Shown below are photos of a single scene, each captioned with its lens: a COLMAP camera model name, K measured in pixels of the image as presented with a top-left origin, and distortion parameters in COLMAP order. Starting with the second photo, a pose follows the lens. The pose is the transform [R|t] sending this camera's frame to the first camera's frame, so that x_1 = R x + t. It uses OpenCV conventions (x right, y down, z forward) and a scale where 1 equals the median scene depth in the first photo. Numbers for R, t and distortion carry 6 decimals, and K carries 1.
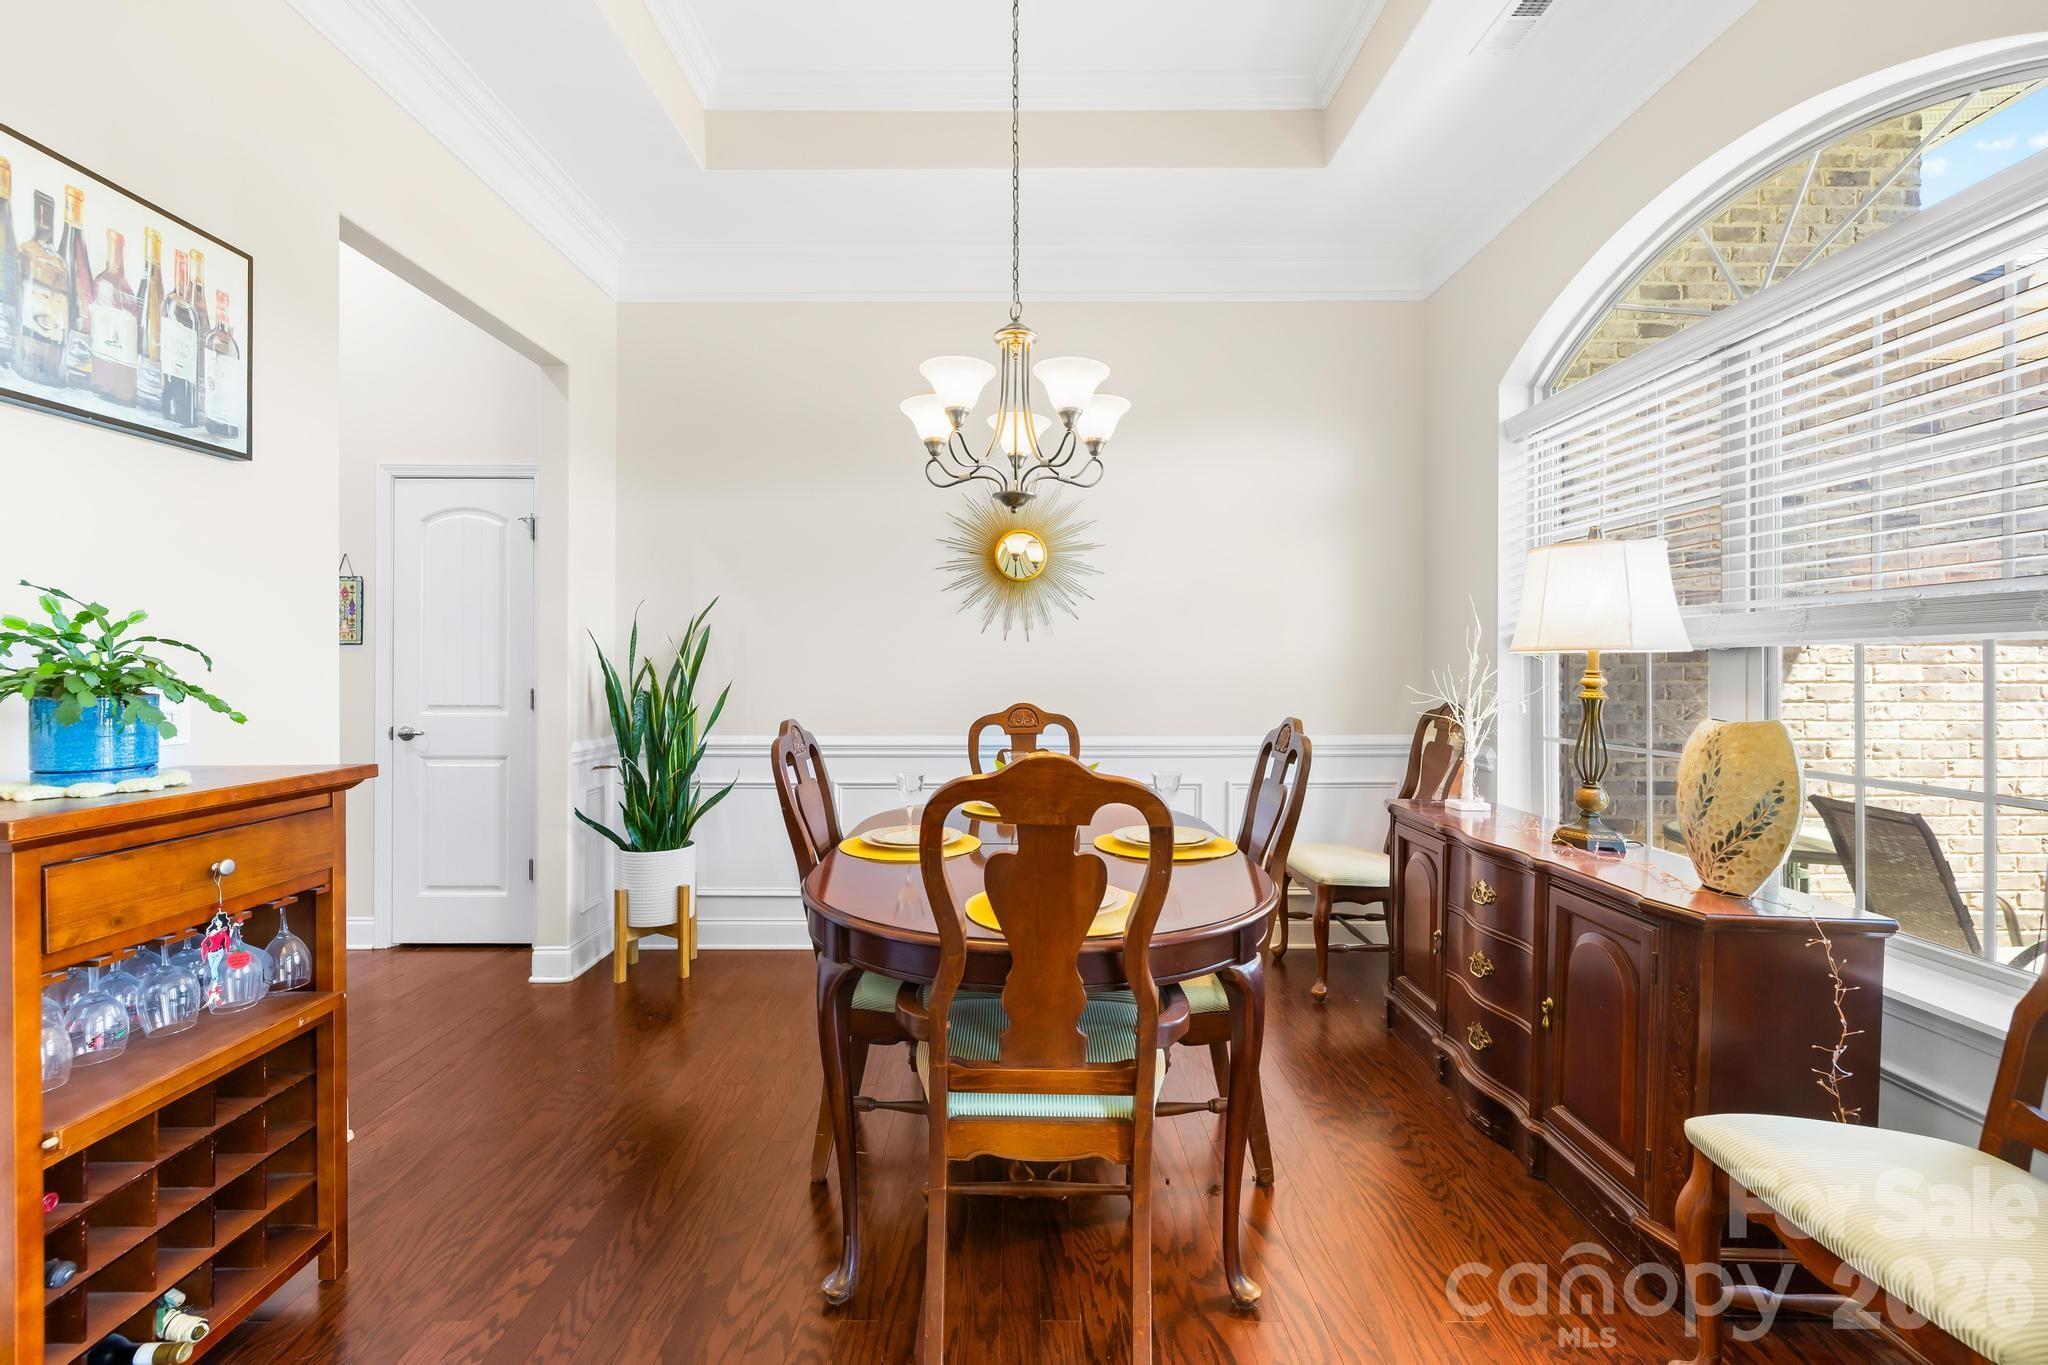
lens RADIAL K [[863.4, 0, 1011.7], [0, 863.4, 667.5], [0, 0, 1]] dist [0.000694, 0.000135]
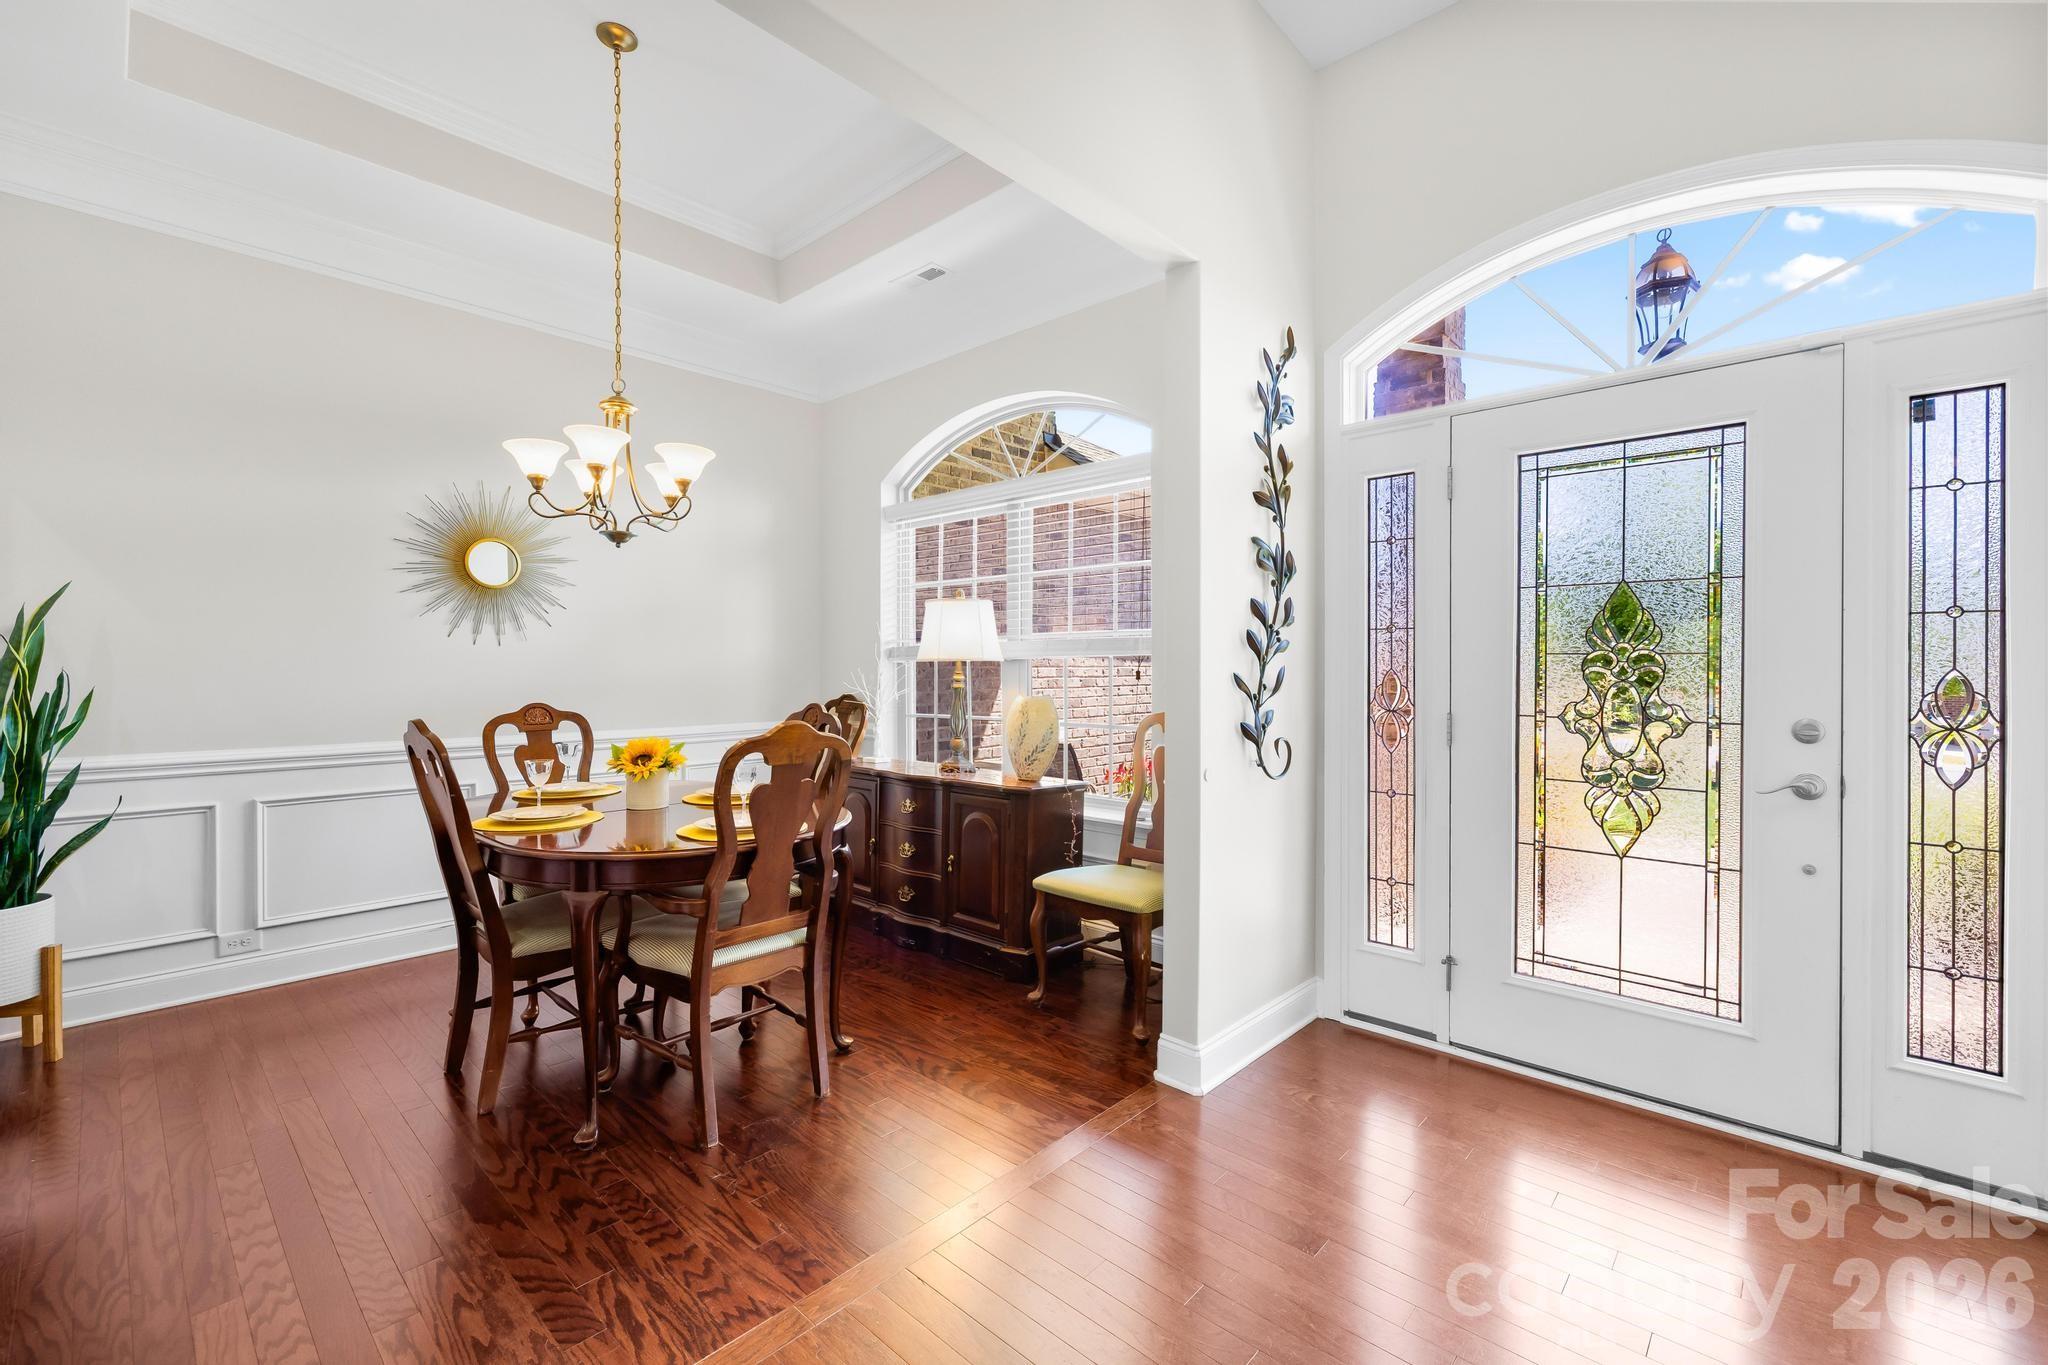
lens RADIAL K [[863.4, 0, 1013.2], [0, 863.4, 672.4], [0, 0, 1]] dist [0.000694, 0.000135]
pose [[0.684762, -0.004227, 0.728755, -0.389748], [0.002471, 0.999991, 0.003478, -0.000592], [-0.728763, -0.000581, 0.684766, -0.207071]]
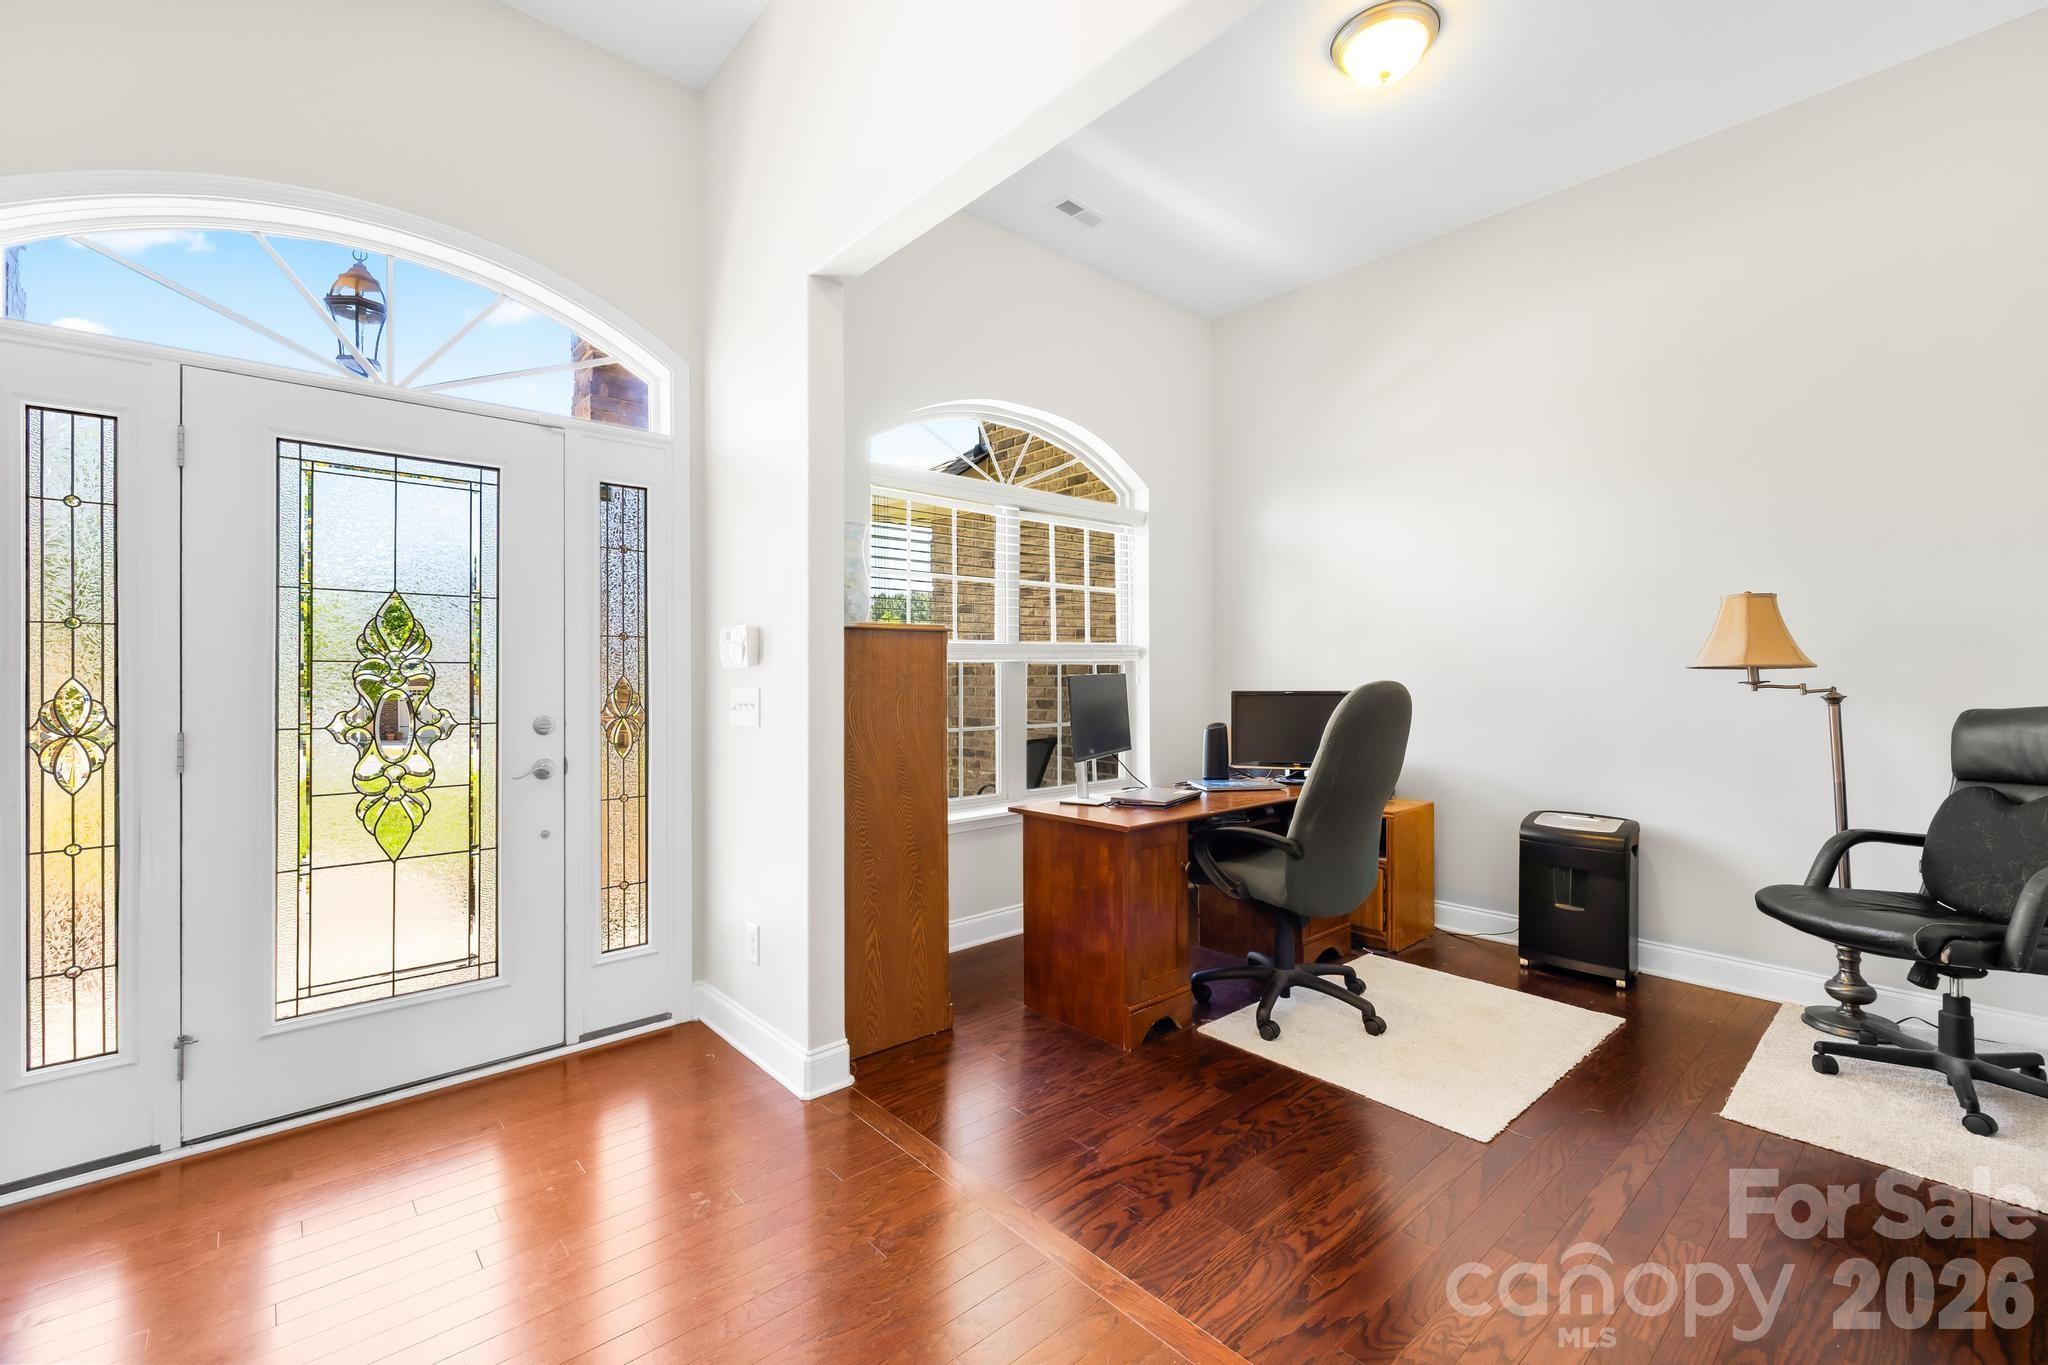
lens RADIAL K [[863.4, 0, 1005.4], [0, 863.4, 670.6], [0, 0, 1]] dist [0.000694, 0.000135]
pose [[-0.656104, 0.009110, 0.754616, -0.421736], [0.007826, 0.999956, -0.005268, 0.003521], [-0.754630, 0.002449, -0.656146, 0.034362]]
